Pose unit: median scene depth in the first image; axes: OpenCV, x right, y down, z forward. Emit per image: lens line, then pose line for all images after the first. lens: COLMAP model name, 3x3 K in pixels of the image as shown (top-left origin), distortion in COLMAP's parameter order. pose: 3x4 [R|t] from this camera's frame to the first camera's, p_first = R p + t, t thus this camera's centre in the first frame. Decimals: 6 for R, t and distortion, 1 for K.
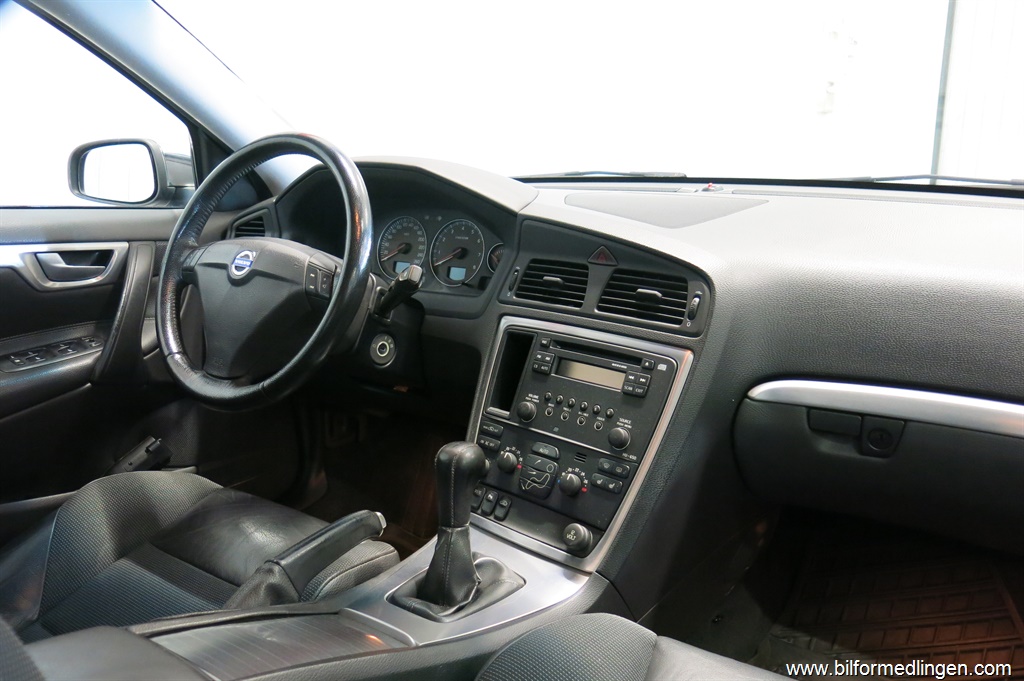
lens RADIAL K [[863.8, 0, 510.2], [0, 863.8, 344.5], [0, 0, 1]] dist [-0.020031, -0.007914]
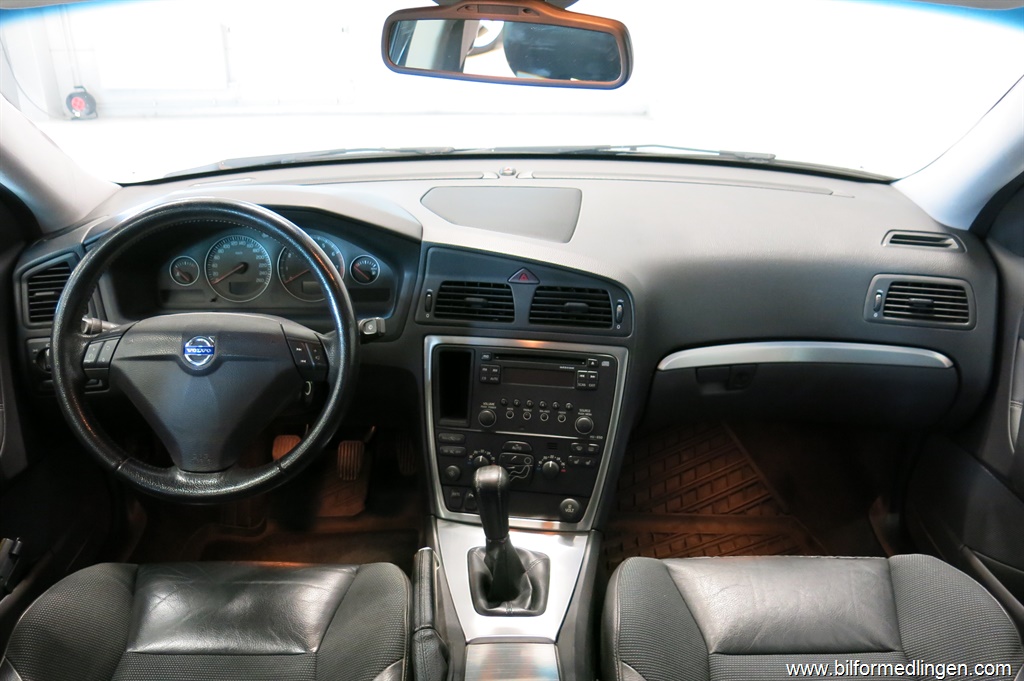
lens RADIAL K [[863.8, 0, 508.4], [0, 863.8, 340.2], [0, 0, 1]] dist [-0.020031, -0.007914]
pose [[0.810025, -0.236046, 0.536788, -0.573390], [0.130896, 0.965090, 0.226863, -0.292991], [-0.571599, -0.113501, 0.812645, 0.040004]]
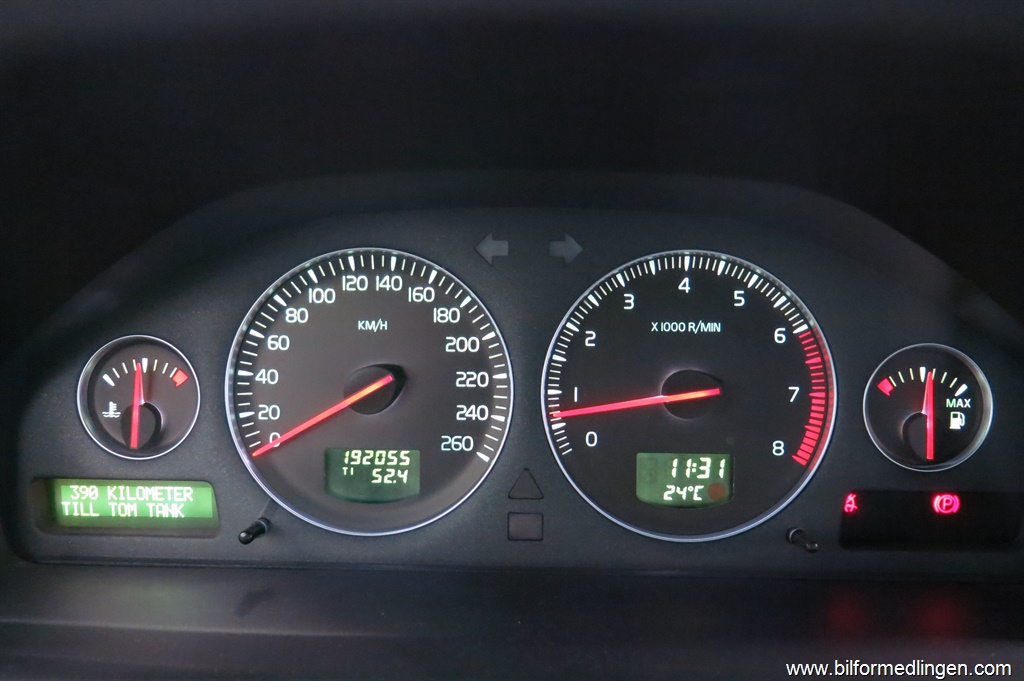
lens RADIAL K [[863.8, 0, 516.2], [0, 863.8, 343.4], [0, 0, 1]] dist [-0.020031, -0.007914]
pose [[0.832126, -0.153470, 0.532929, -0.288515], [0.120069, 0.988011, 0.097045, -0.193123], [-0.541433, -0.016765, 0.840576, 1.083932]]
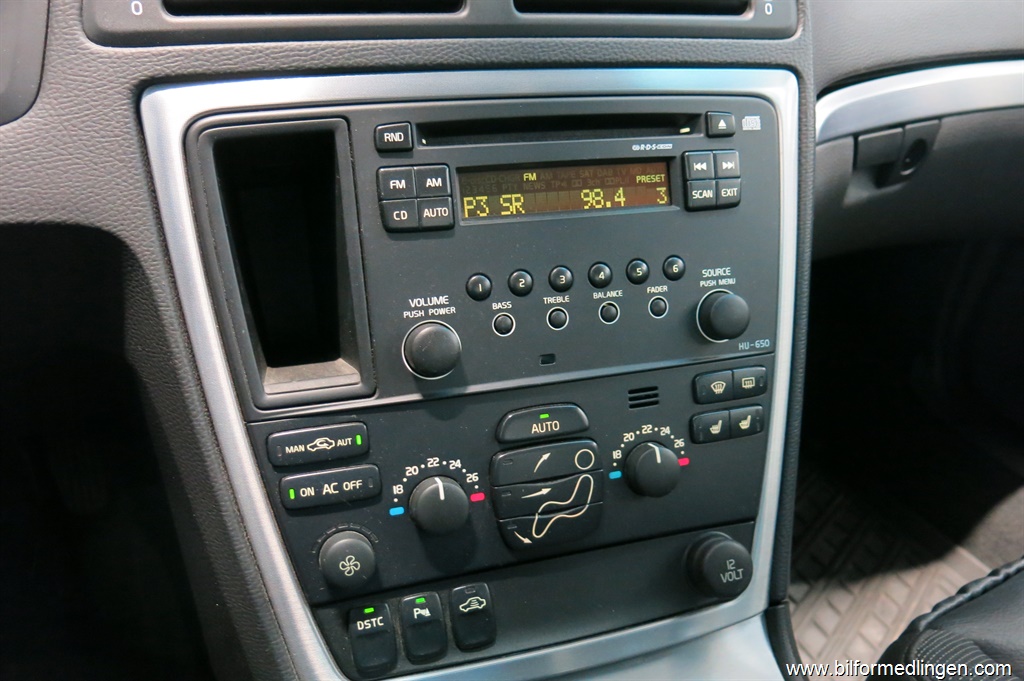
lens RADIAL K [[863.8, 0, 514.4], [0, 863.8, 338.7], [0, 0, 1]] dist [-0.020031, -0.007914]
pose [[0.462038, -0.421798, 0.780133, -0.235567], [0.149144, 0.904084, 0.400484, -0.060262], [-0.874229, -0.068687, 0.480630, 0.821246]]
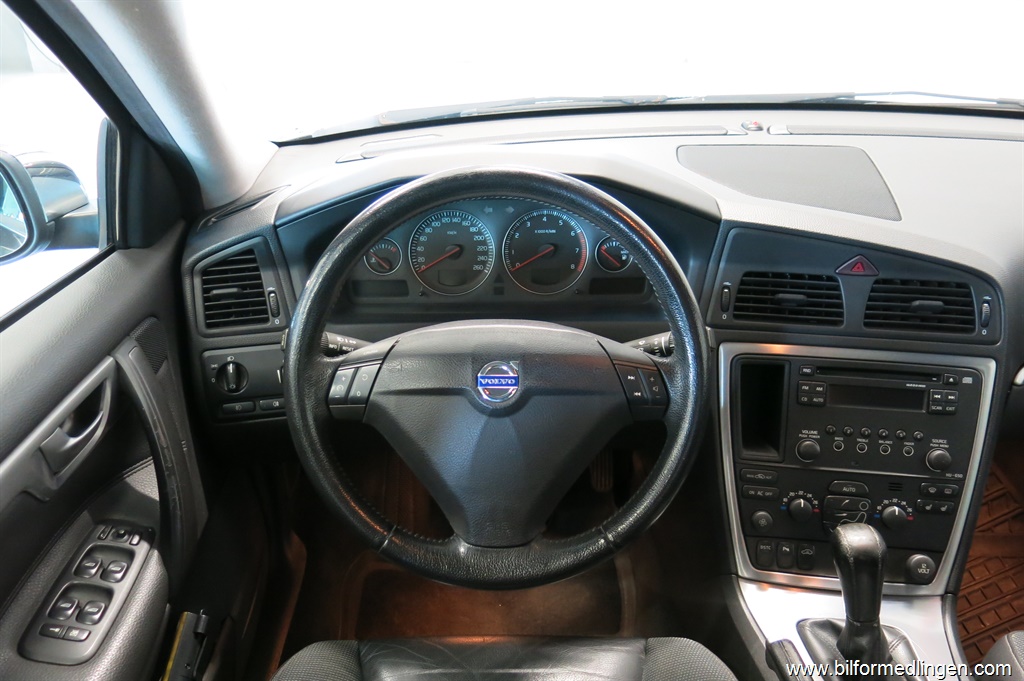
lens RADIAL K [[863.8, 0, 502.5], [0, 863.8, 338.4], [0, 0, 1]] dist [-0.020031, -0.007914]
pose [[0.808564, -0.268235, 0.523712, -0.694016], [0.136040, 0.951154, 0.277128, -0.334352], [-0.572466, -0.152830, 0.805559, 0.481771]]
